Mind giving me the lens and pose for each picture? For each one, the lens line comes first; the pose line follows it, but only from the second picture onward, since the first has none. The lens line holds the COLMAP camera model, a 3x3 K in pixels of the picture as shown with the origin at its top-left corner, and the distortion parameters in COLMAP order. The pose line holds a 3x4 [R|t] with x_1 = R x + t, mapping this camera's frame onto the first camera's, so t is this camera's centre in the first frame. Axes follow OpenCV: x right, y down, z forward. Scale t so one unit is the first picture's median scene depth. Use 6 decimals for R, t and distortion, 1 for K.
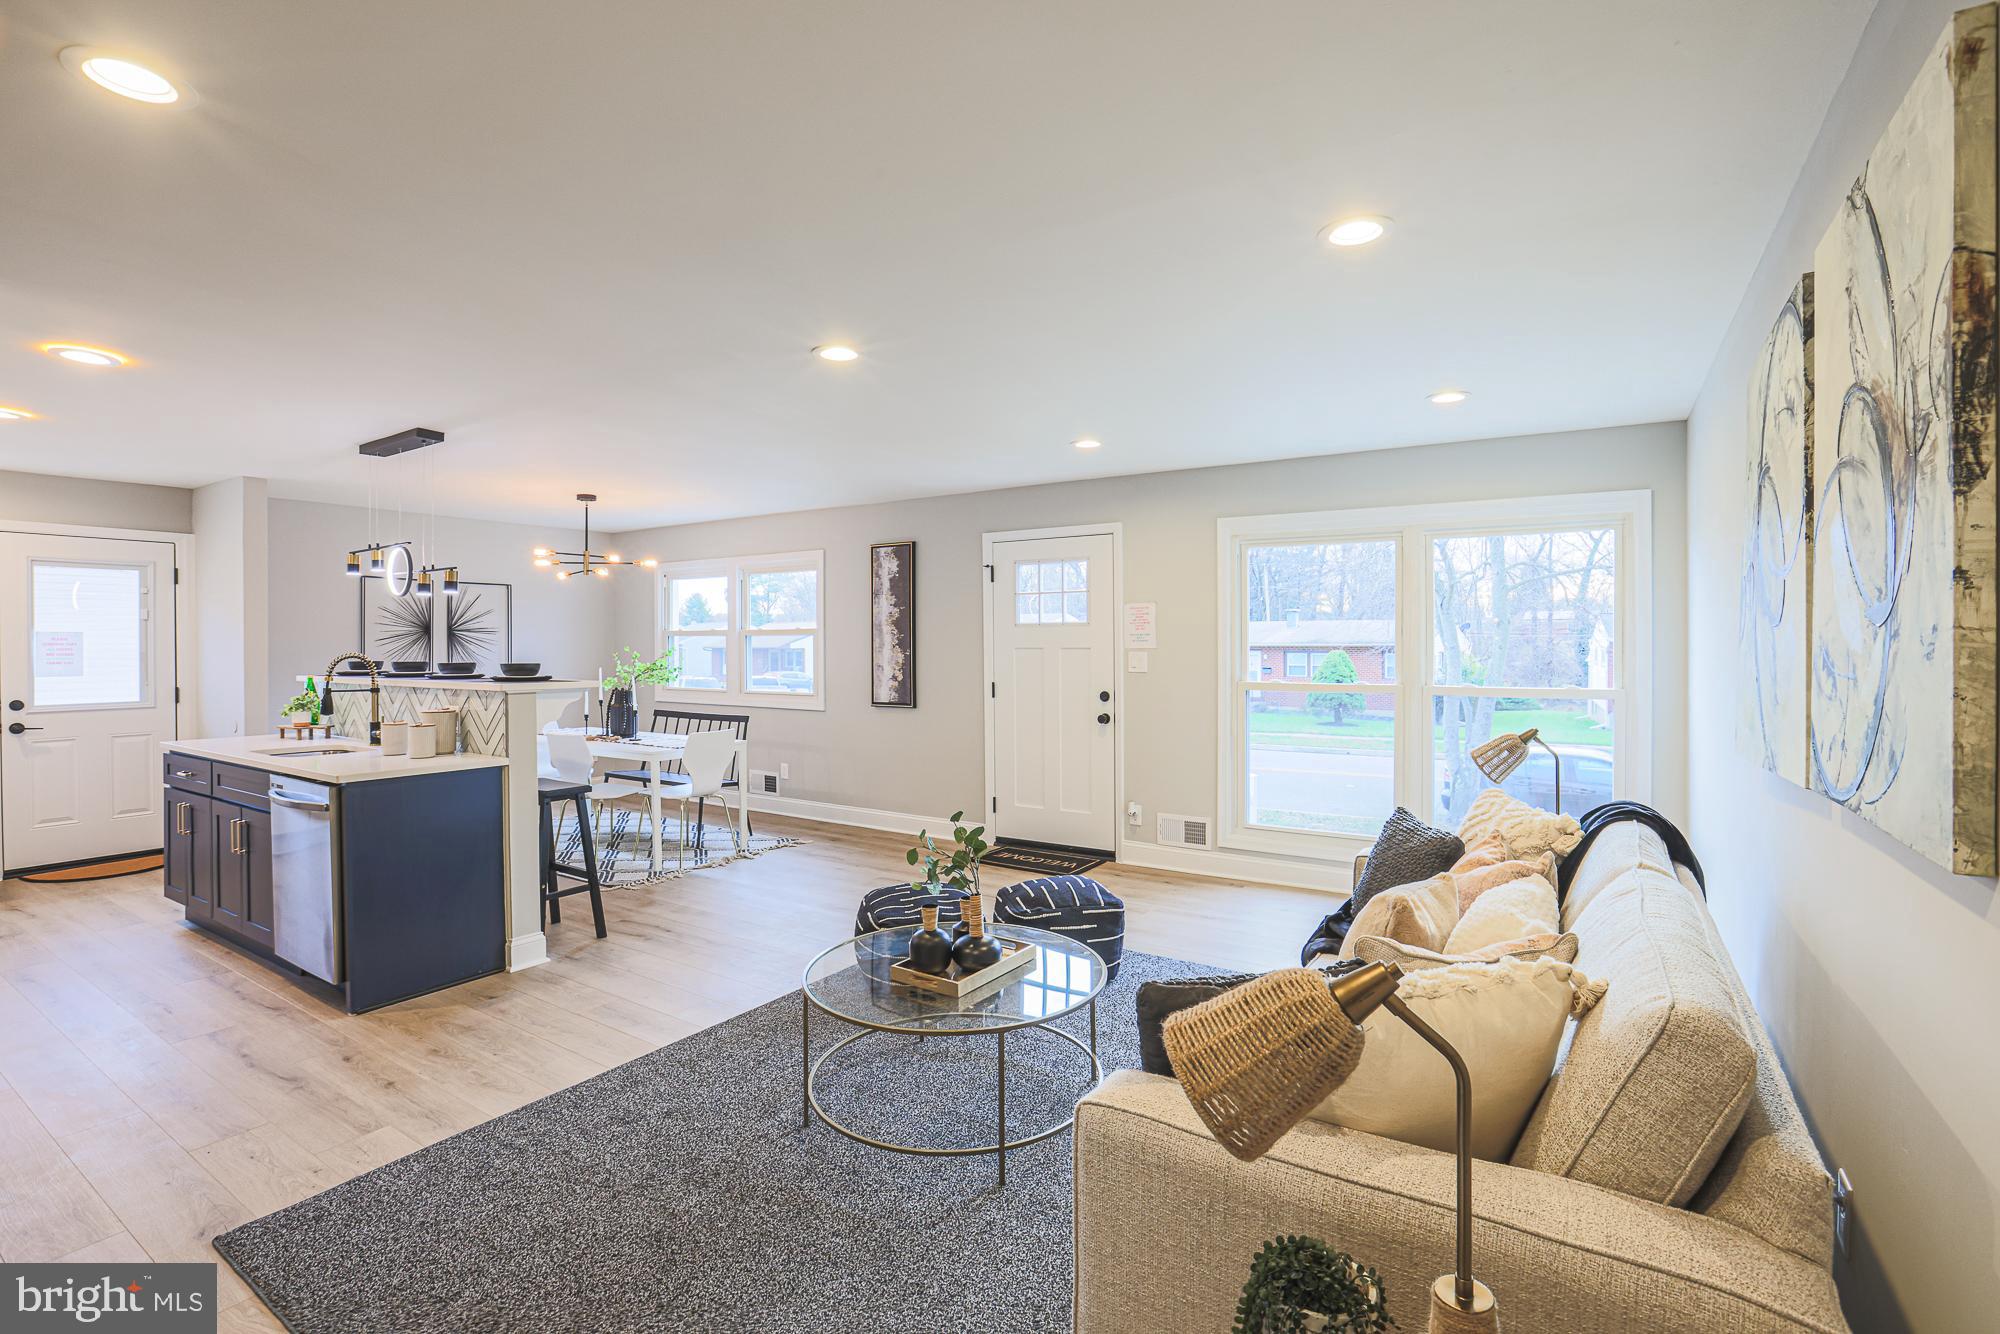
lens RADIAL K [[916.5, 0, 1010.3], [0, 916.5, 645.0], [0, 0, 1]] dist [-0.059883, 0.021480]
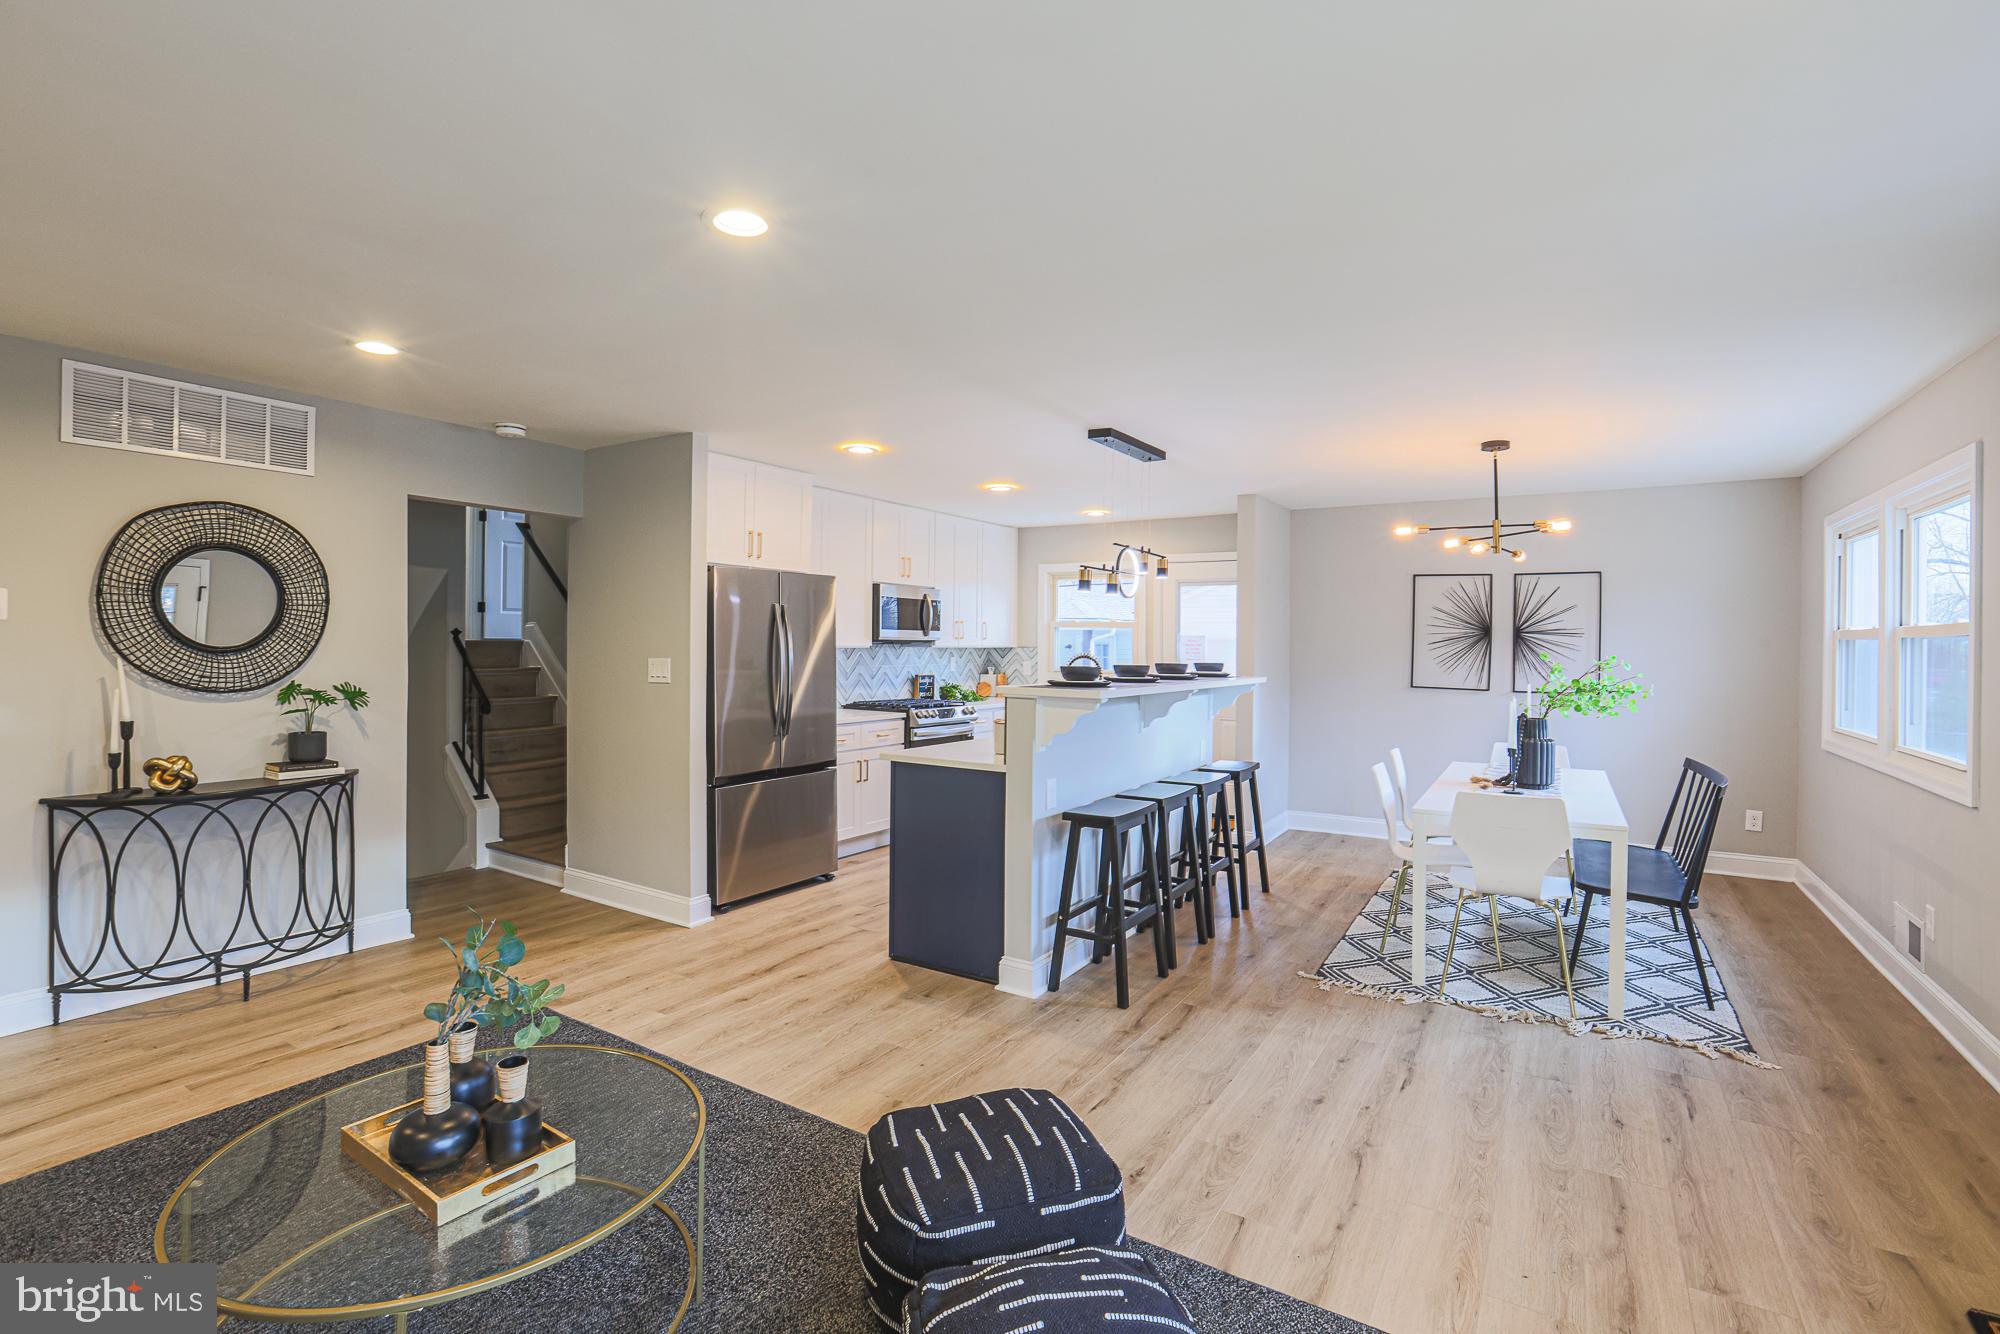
lens RADIAL K [[929.1, 0, 990.9], [0, 929.1, 648.2], [0, 0, 1]] dist [-0.054594, 0.018901]
pose [[0.001574, 0.007627, -0.999970, 0.284924], [-0.013593, 0.999879, 0.007605, -0.002160], [0.999906, 0.013580, 0.001678, 0.672728]]
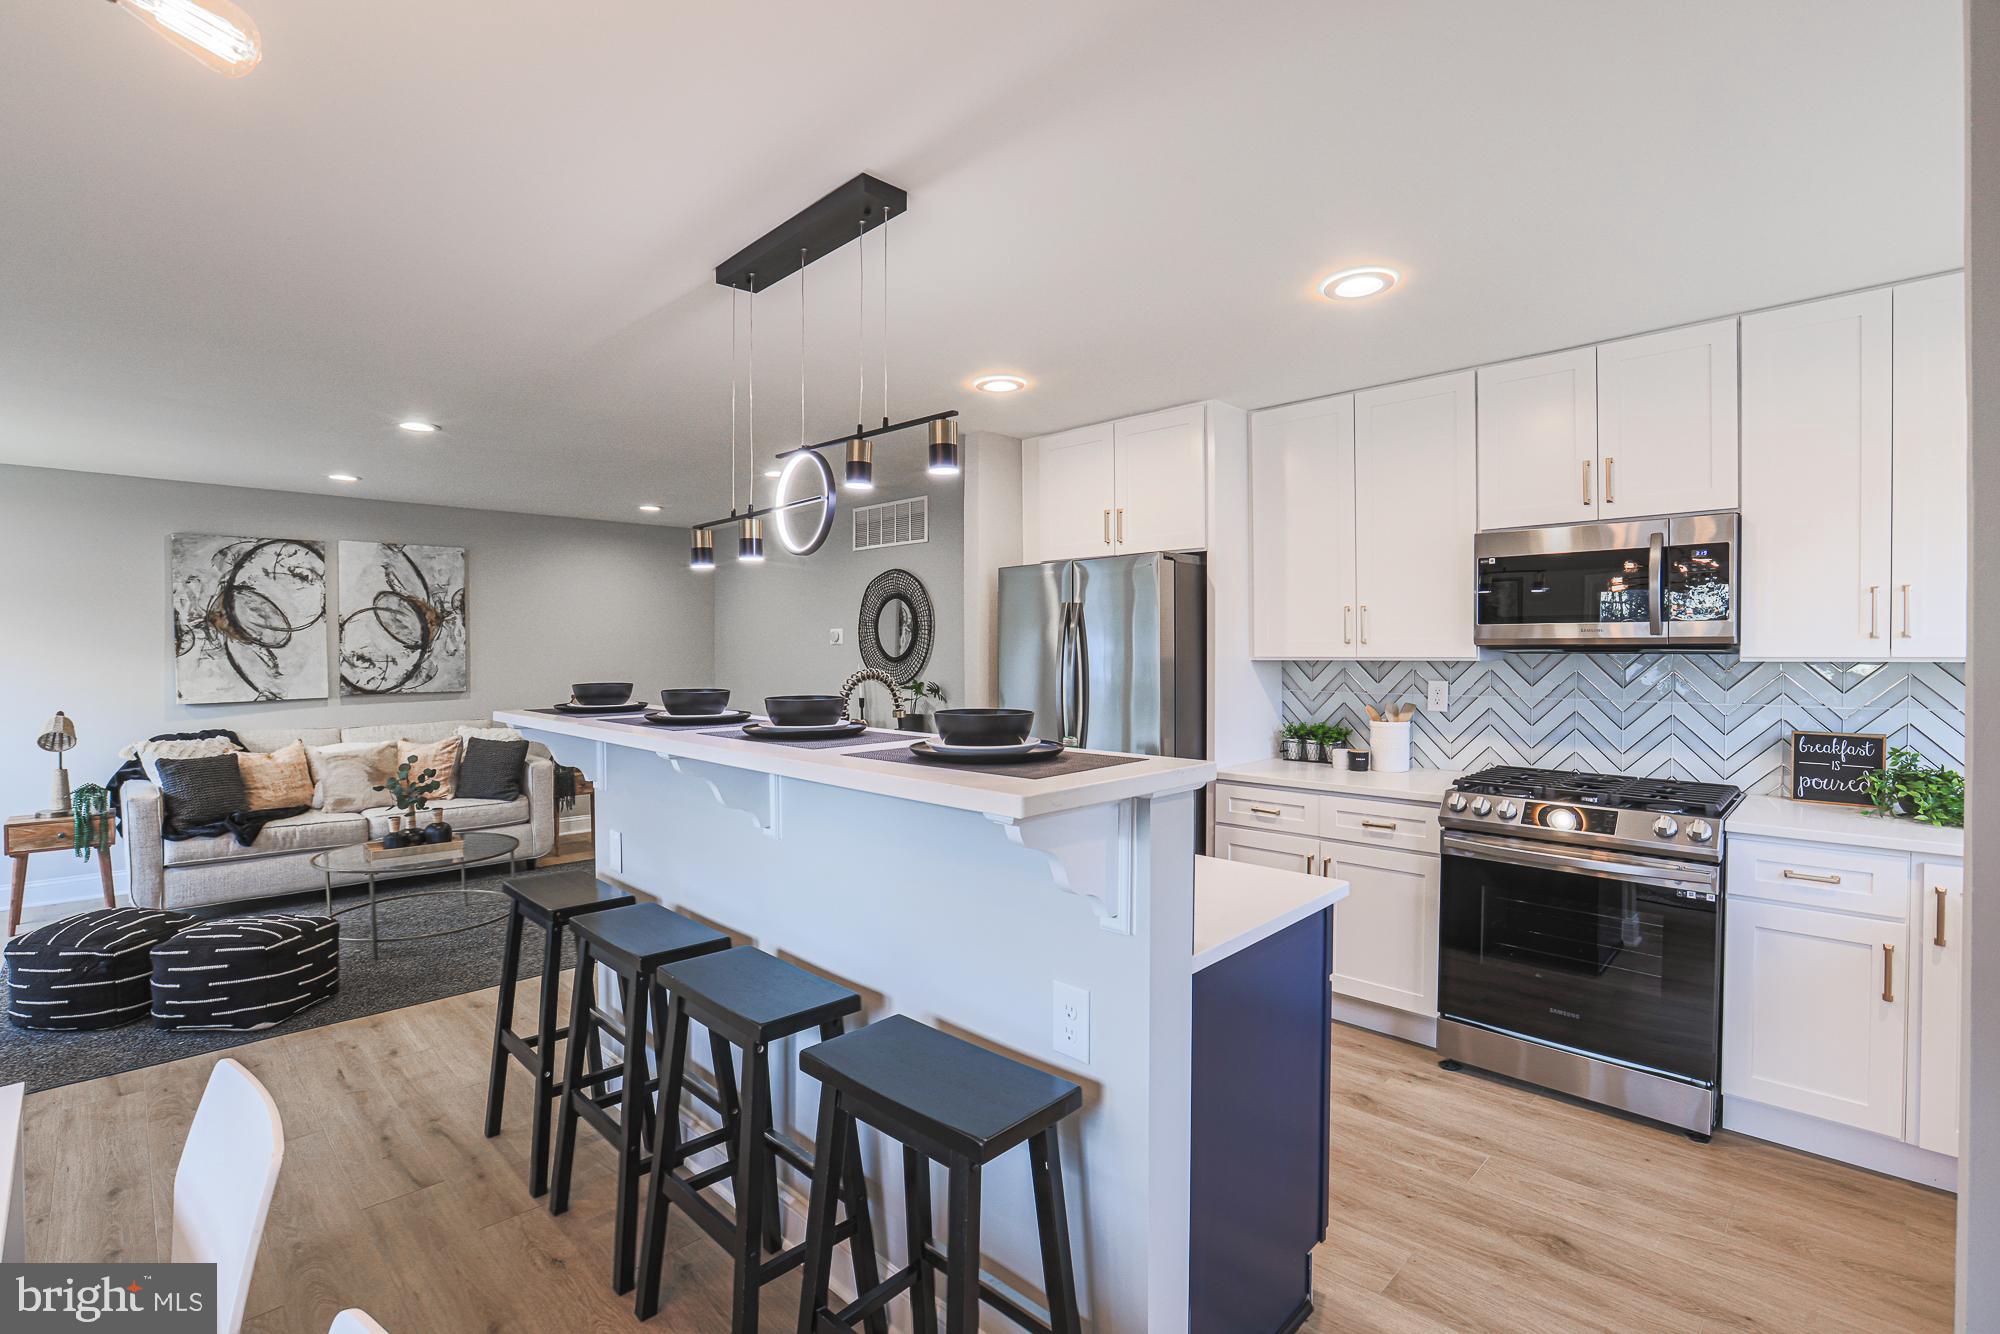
lens RADIAL K [[927.9, 0, 971.5], [0, 927.9, 663.3], [0, 0, 1]] dist [-0.051925, 0.024922]
pose [[-0.972241, 0.001284, 0.233977, -0.706810], [0.005951, 0.999797, 0.019238, -0.003769], [-0.233905, 0.020096, -0.972052, 1.167591]]
